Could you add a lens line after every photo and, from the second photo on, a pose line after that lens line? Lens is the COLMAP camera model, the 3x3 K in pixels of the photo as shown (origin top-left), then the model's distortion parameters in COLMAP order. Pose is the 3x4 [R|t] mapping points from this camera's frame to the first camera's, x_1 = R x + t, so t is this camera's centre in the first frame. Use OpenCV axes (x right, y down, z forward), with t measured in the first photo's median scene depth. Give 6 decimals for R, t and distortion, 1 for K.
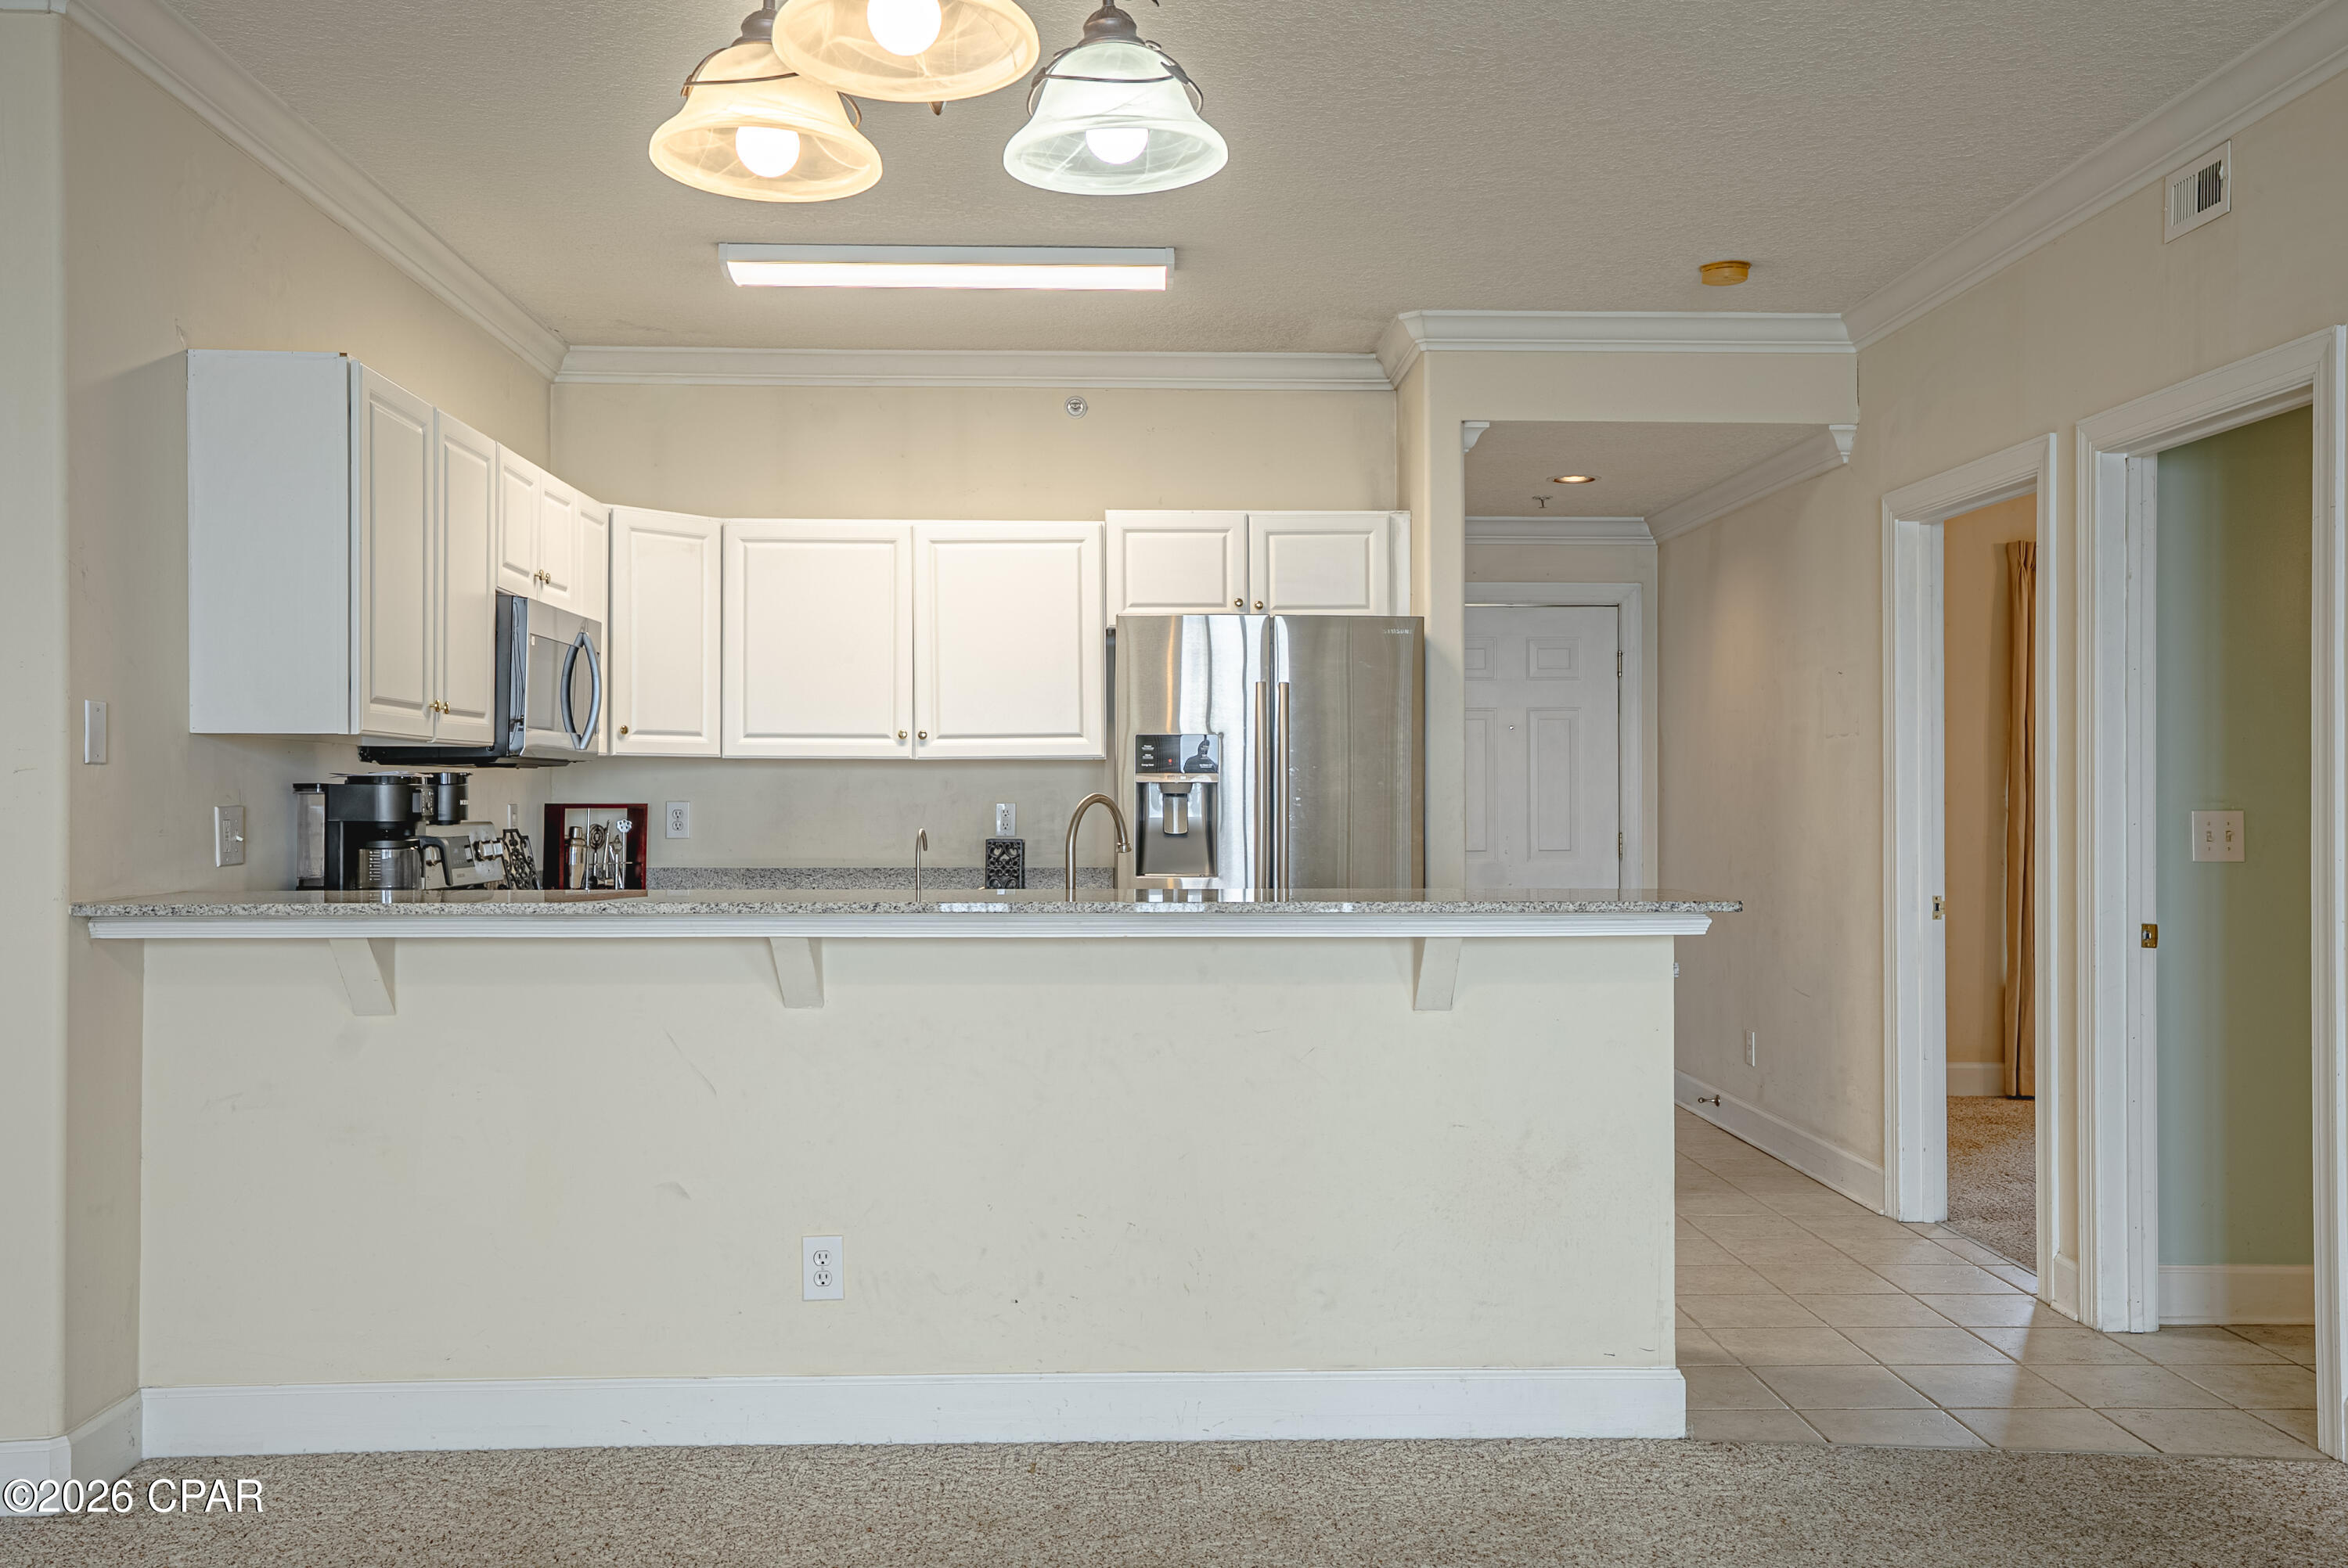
lens RADIAL K [[2020.4, 0, 1169.3], [0, 2020.4, 781.3], [0, 0, 1]] dist [0.046862, 0.005976]
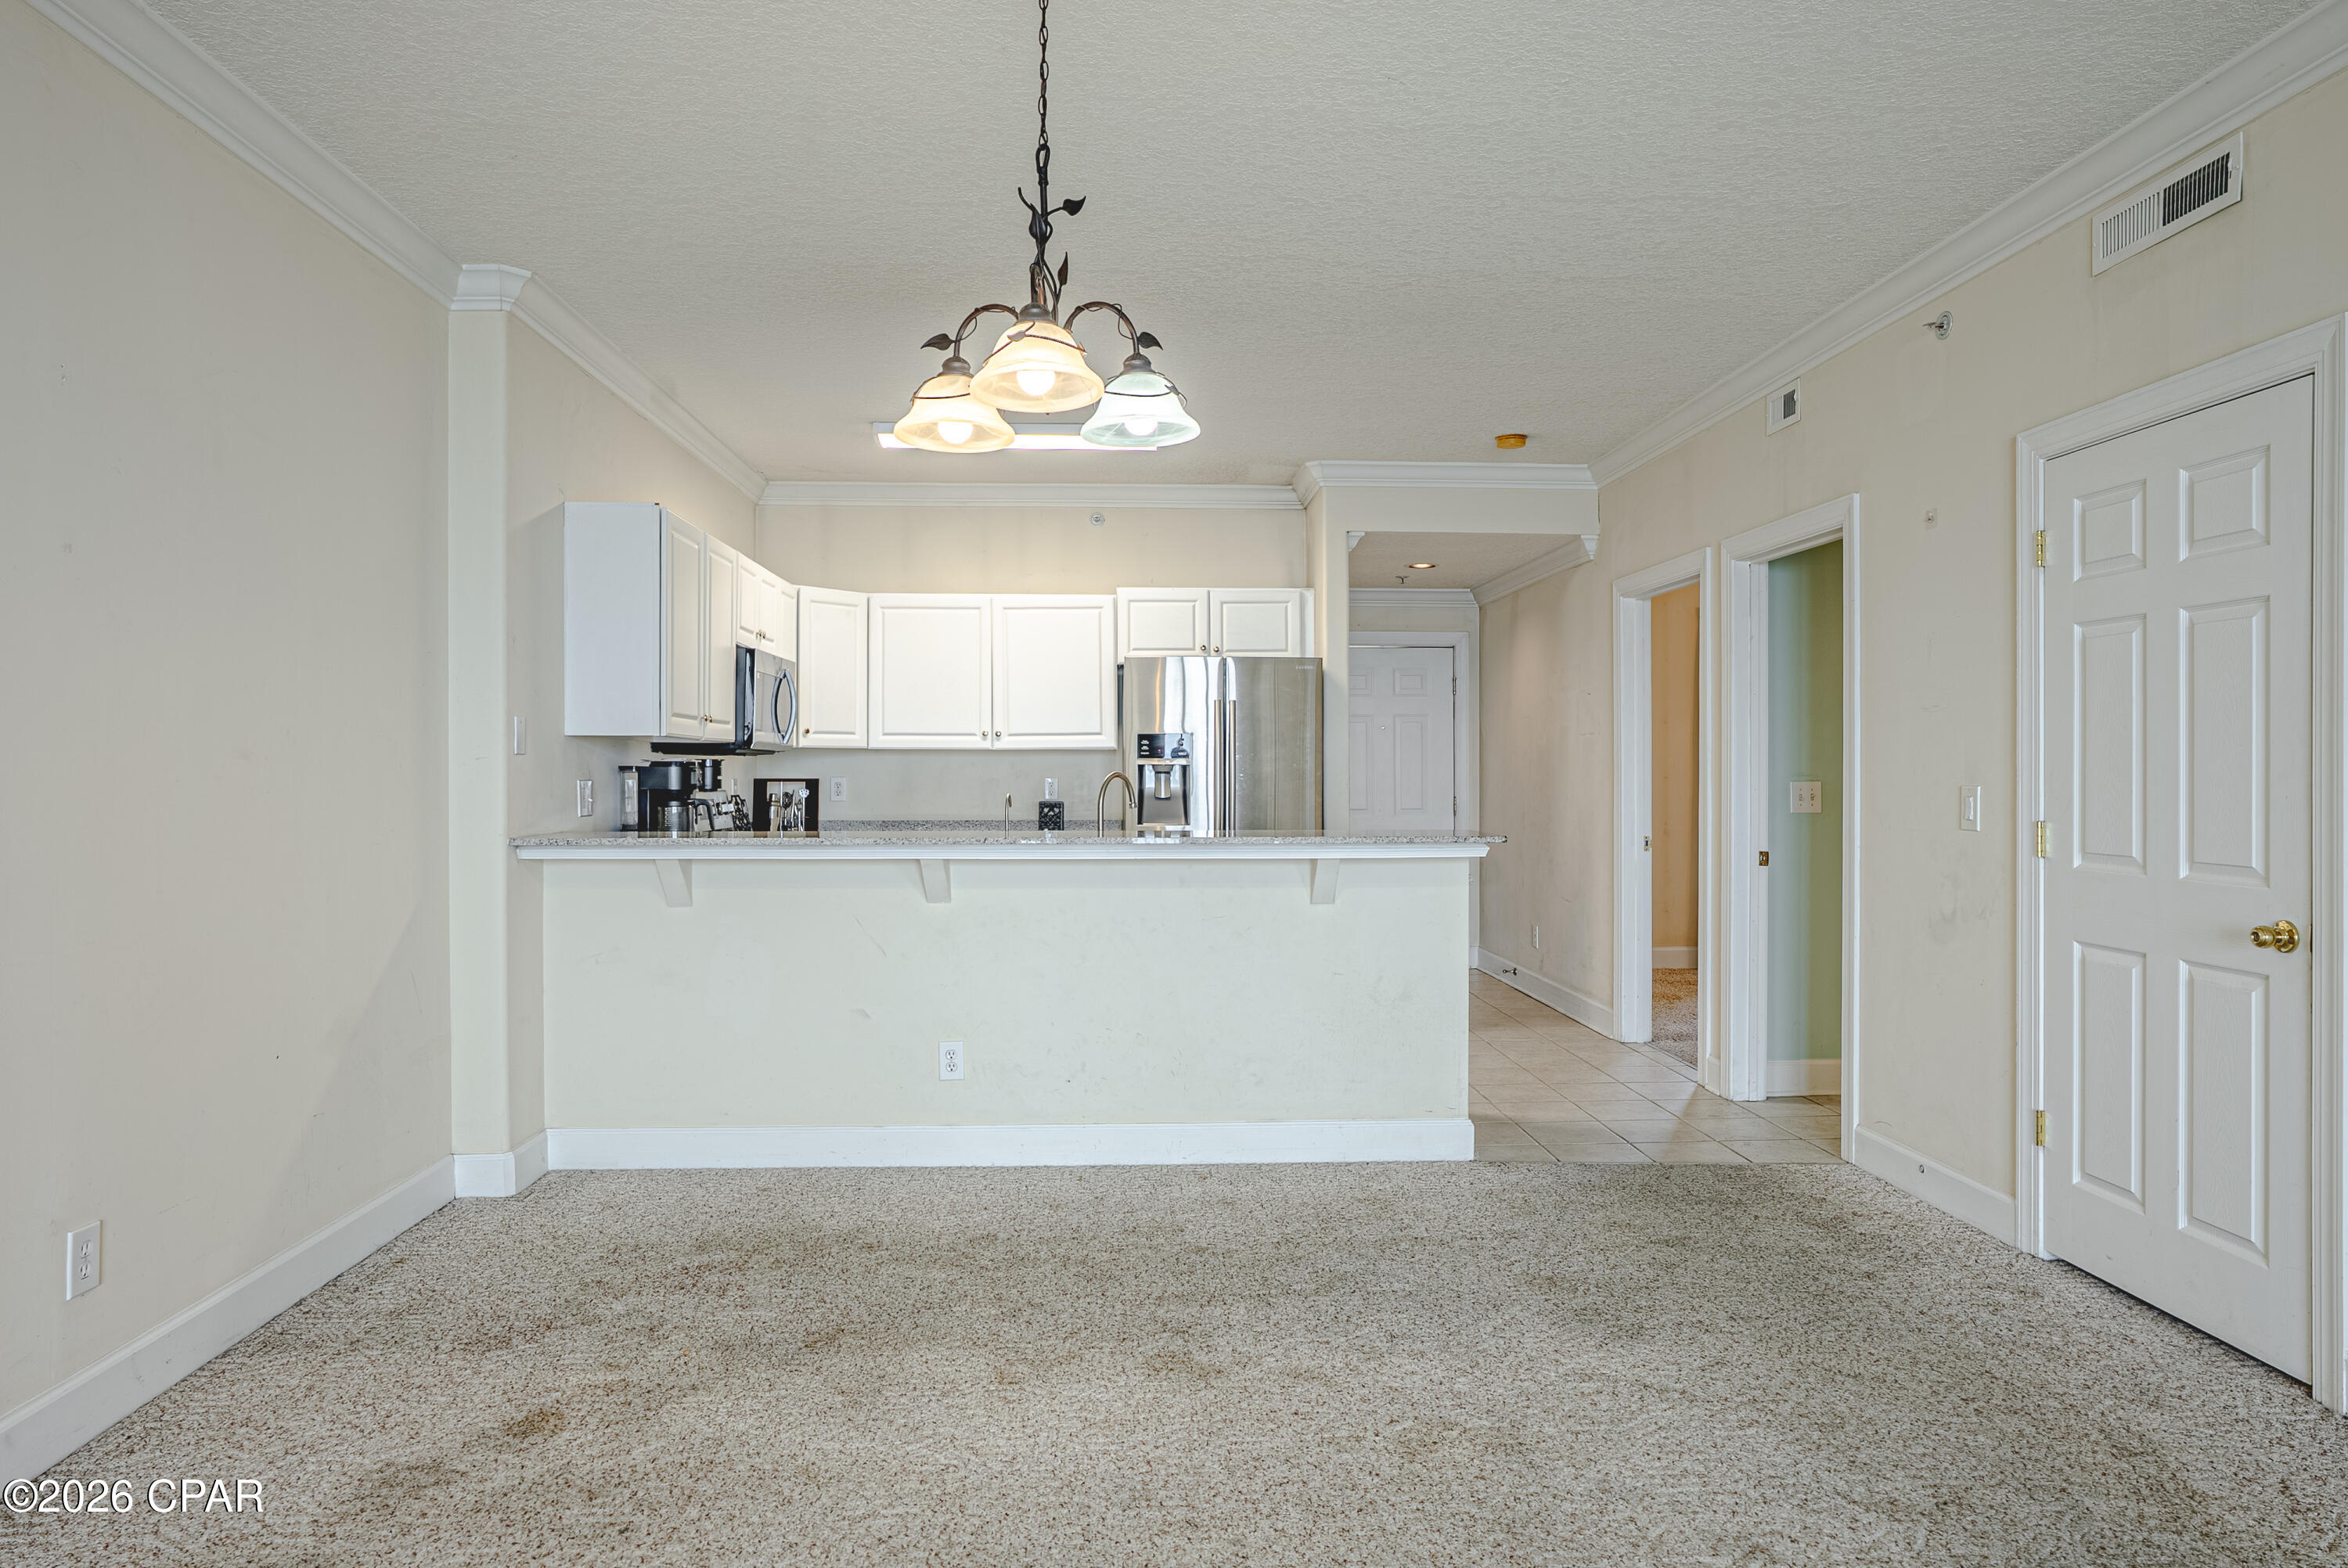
lens RADIAL K [[1445.0, 0, 1171.9], [0, 1445.0, 772.1], [0, 0, 1]] dist [-0.007785, -0.000081]
pose [[0.999906, -0.000981, 0.013686, -0.006480], [0.000890, 0.999977, 0.006702, -0.001209], [-0.013692, -0.006689, 0.999884, -0.138689]]
